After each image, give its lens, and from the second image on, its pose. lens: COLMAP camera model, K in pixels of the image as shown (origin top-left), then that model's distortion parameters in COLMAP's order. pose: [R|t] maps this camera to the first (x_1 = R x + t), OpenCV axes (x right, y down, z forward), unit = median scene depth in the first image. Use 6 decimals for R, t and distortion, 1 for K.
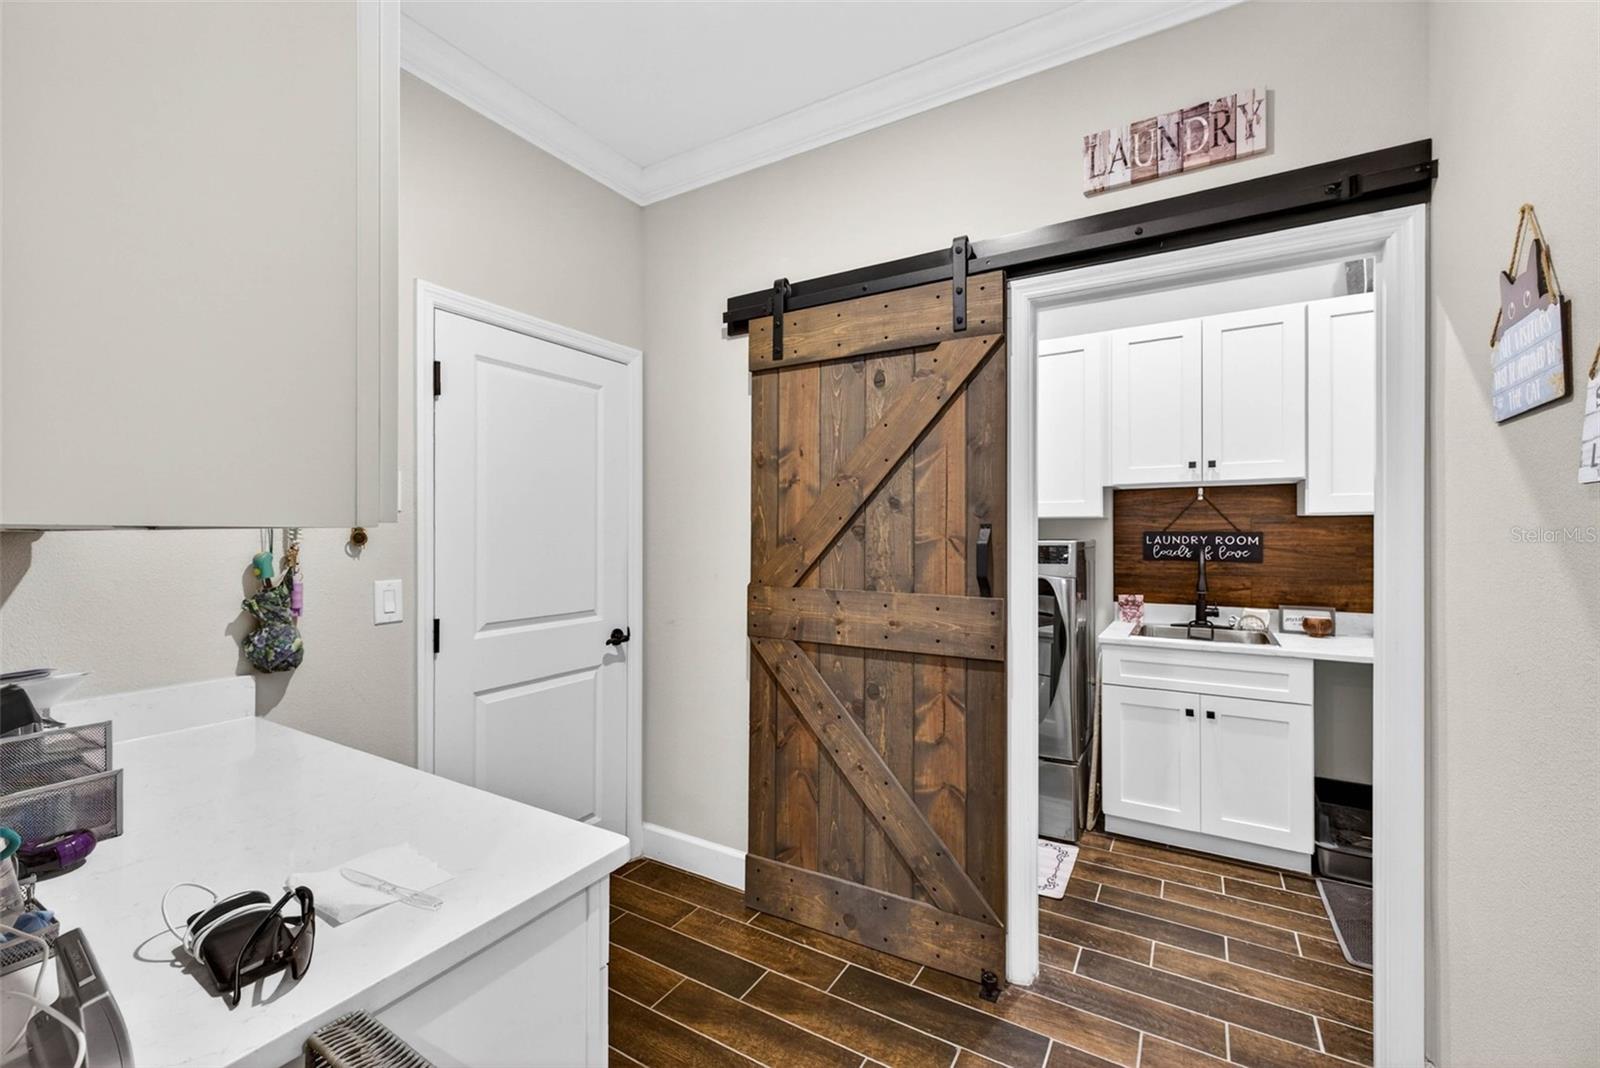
lens RADIAL K [[684.3, 0, 795.6], [0, 684.3, 527.2], [0, 0, 1]] dist [0.003200, 0.000116]
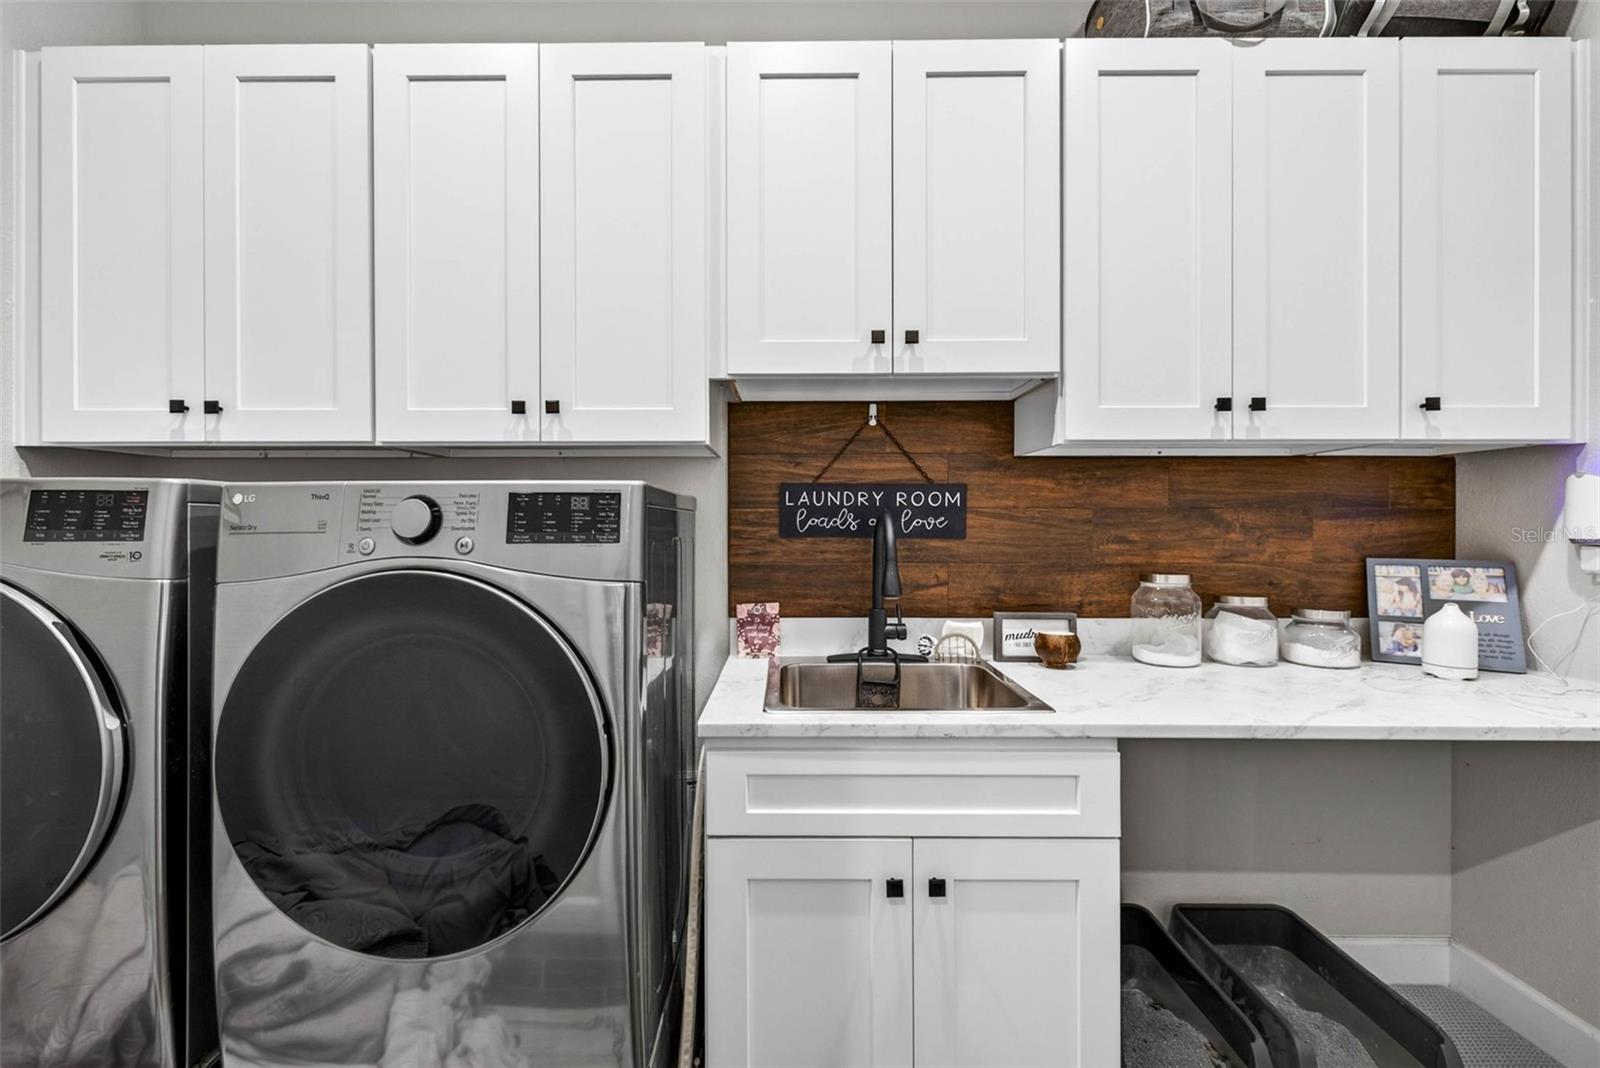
lens RADIAL K [[684.3, 0, 795.6], [0, 684.3, 527.2], [0, 0, 1]] dist [0.003200, 0.000116]
pose [[0.856571, -0.000627, 0.516028, 0.260473], [-0.004630, 0.999950, 0.008900, 0.037876], [-0.516008, -0.010013, 0.856525, 0.574045]]
